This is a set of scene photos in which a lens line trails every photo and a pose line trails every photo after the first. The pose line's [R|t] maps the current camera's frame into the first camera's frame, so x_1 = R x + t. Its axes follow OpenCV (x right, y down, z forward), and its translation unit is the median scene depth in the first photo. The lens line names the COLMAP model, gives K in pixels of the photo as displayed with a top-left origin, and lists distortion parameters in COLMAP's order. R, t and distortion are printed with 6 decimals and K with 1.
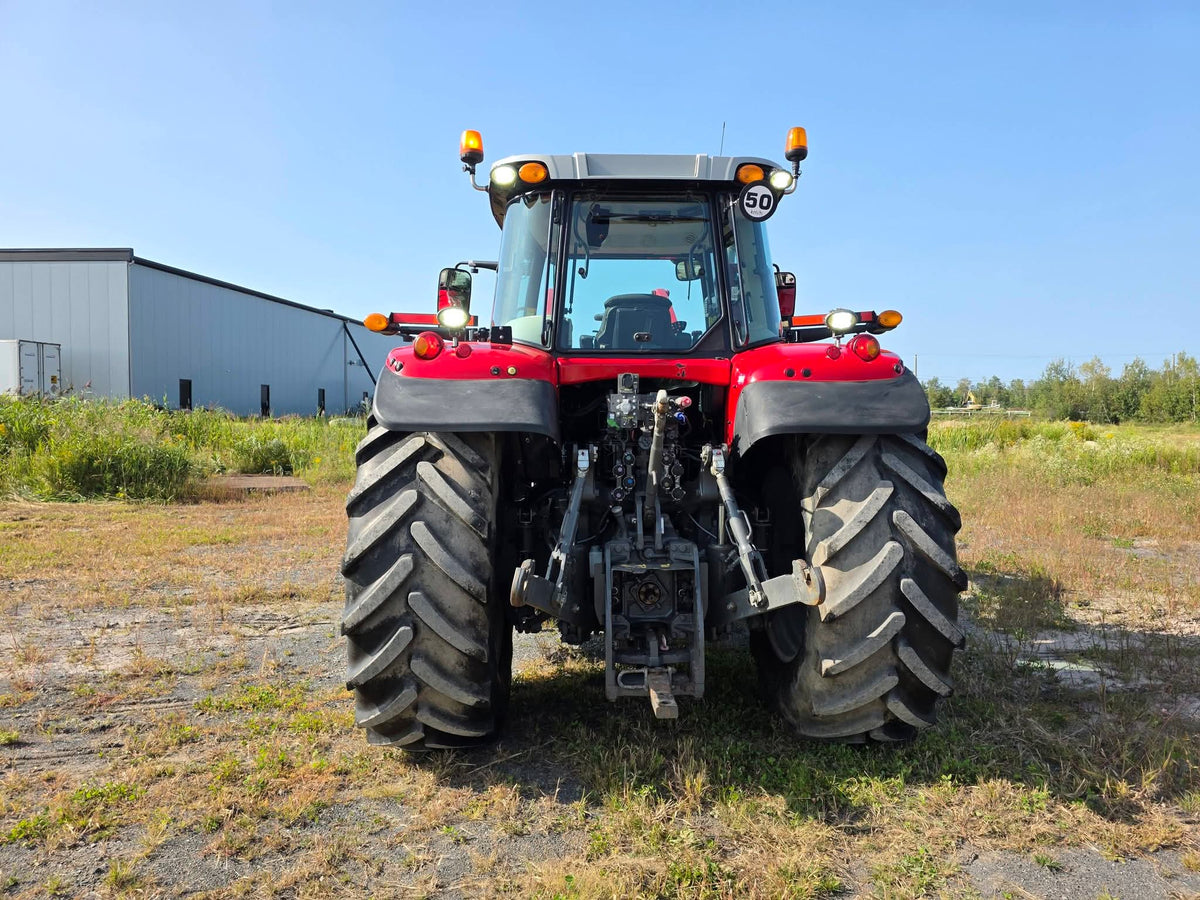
lens RADIAL K [[799.2, 0, 593.2], [0, 799.2, 450.7], [0, 0, 1]] dist [0.097703, -0.084692]
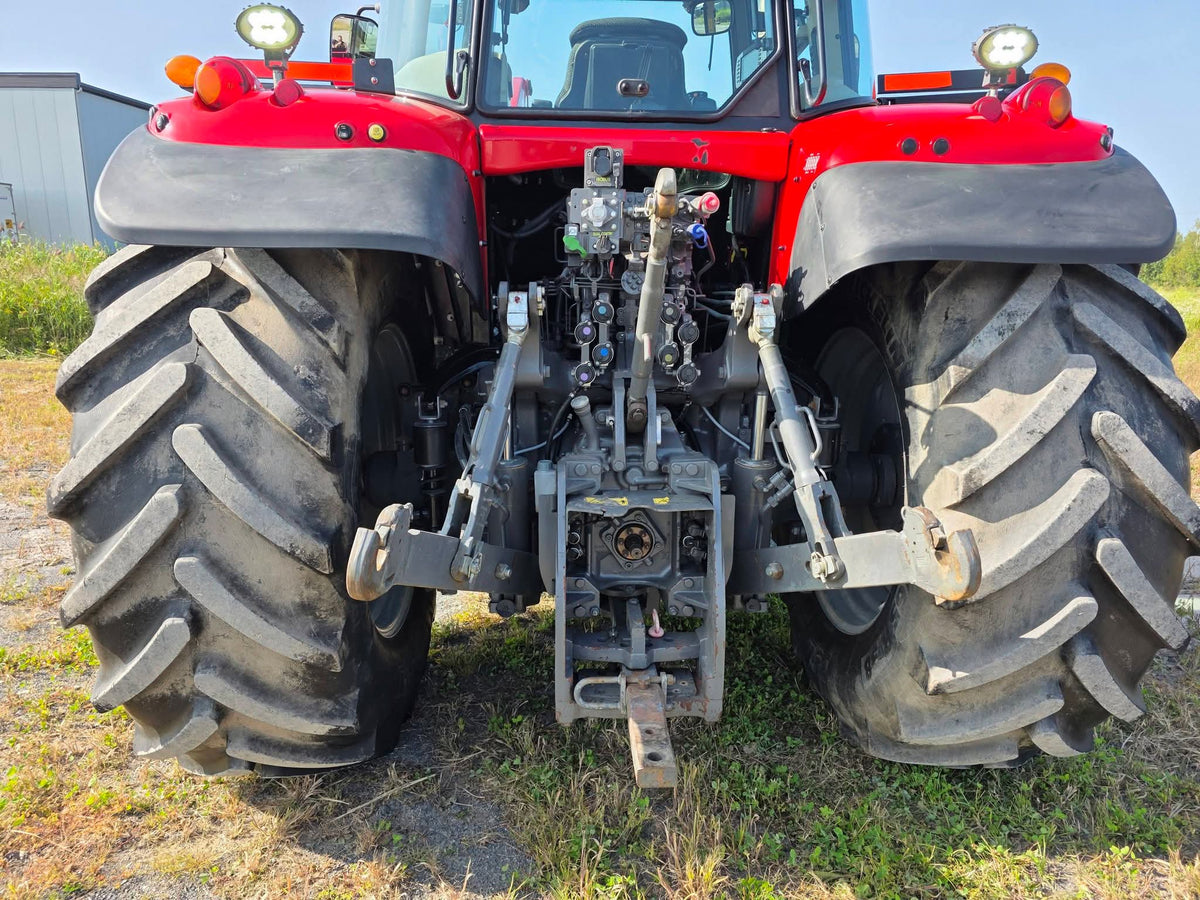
lens RADIAL K [[799.2, 0, 593.2], [0, 799.2, 450.7], [0, 0, 1]] dist [0.097703, -0.084692]
pose [[0.999920, 0.012230, 0.003080, 0.039595], [-0.012575, 0.985494, 0.169243, 0.012115], [-0.000965, -0.169268, 0.985570, 0.451834]]
